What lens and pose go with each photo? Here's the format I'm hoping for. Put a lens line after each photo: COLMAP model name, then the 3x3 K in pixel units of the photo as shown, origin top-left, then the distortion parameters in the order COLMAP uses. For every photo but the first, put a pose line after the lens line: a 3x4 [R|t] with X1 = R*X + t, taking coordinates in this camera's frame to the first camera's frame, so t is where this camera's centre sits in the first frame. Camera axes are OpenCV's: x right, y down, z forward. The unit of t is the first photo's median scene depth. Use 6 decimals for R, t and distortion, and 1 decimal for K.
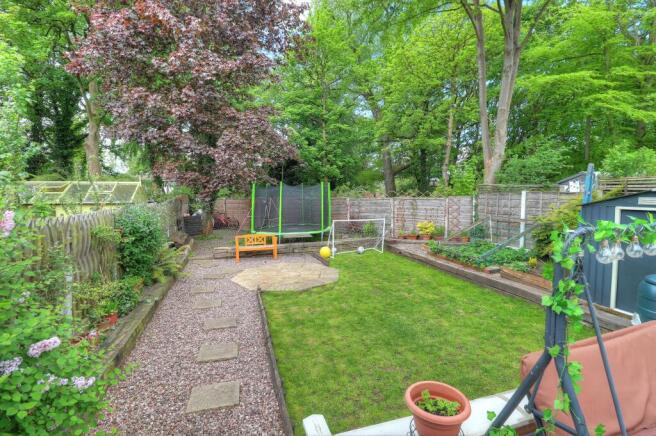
lens RADIAL K [[304.4, 0, 329.0], [0, 304.4, 213.0], [0, 0, 1]] dist [0.000346, -0.013523]
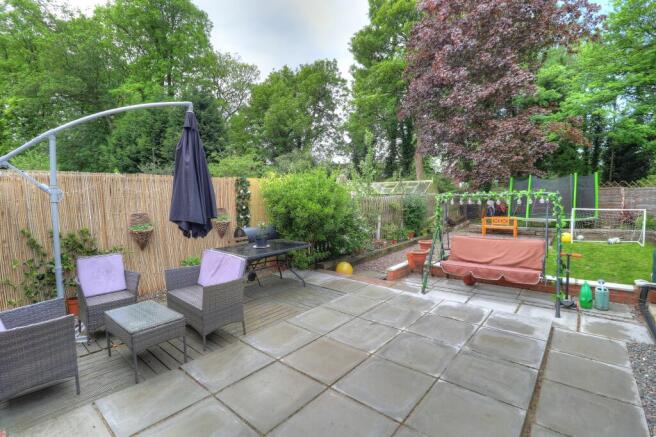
lens RADIAL K [[304.4, 0, 329.0], [0, 304.4, 213.5], [0, 0, 1]] dist [0.000346, -0.013523]
pose [[0.540912, 0.051695, -0.839489, 0.408157], [-0.028365, 0.998663, 0.043220, 0.017488], [0.840601, 0.000434, 0.541655, -0.293867]]
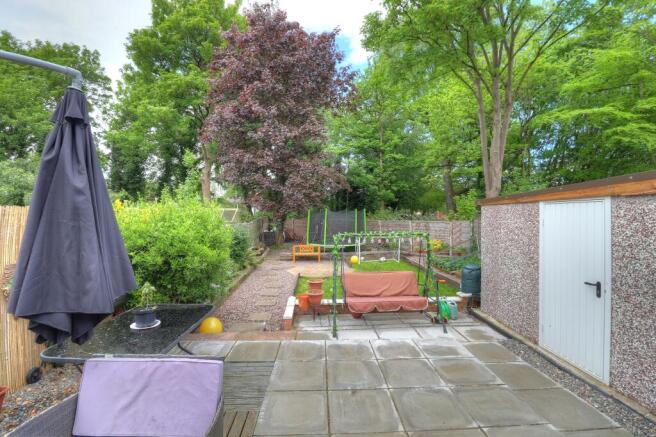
lens RADIAL K [[304.4, 0, 329.0], [0, 304.4, 213.5], [0, 0, 1]] dist [0.000346, -0.013523]
pose [[0.968693, 0.008301, -0.248123, 0.204432], [-0.022981, 0.998148, -0.056326, -0.001249], [0.247196, 0.060265, 0.967090, -0.367893]]
